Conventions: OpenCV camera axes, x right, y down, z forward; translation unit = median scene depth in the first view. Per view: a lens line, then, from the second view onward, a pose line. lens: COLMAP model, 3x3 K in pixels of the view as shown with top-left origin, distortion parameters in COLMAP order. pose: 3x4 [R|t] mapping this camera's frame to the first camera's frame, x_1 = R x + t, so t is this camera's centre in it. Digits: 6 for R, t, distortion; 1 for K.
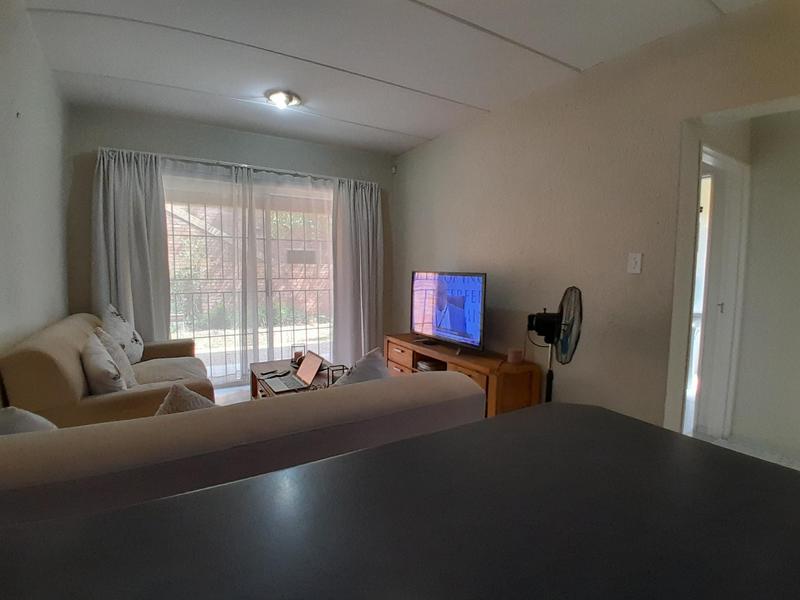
lens RADIAL K [[393.6, 0, 408.7], [0, 393.6, 301.9], [0, 0, 1]] dist [-0.000652, -0.043520]
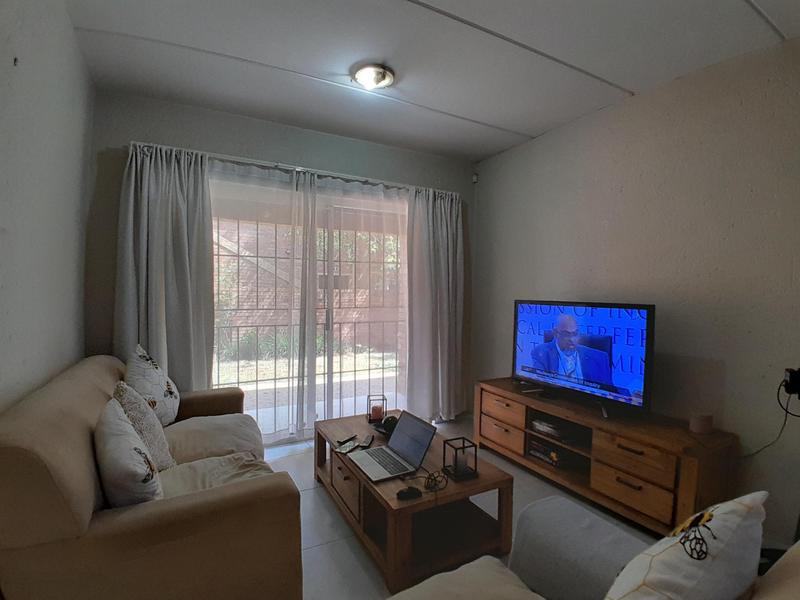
lens RADIAL K [[393.6, 0, 408.7], [0, 393.6, 301.9], [0, 0, 1]] dist [-0.000652, -0.043520]
pose [[0.999053, 0.002248, -0.043448, -0.194241], [-0.004938, 0.998071, -0.061884, -0.028952], [0.043226, 0.062040, 0.997137, 0.240785]]
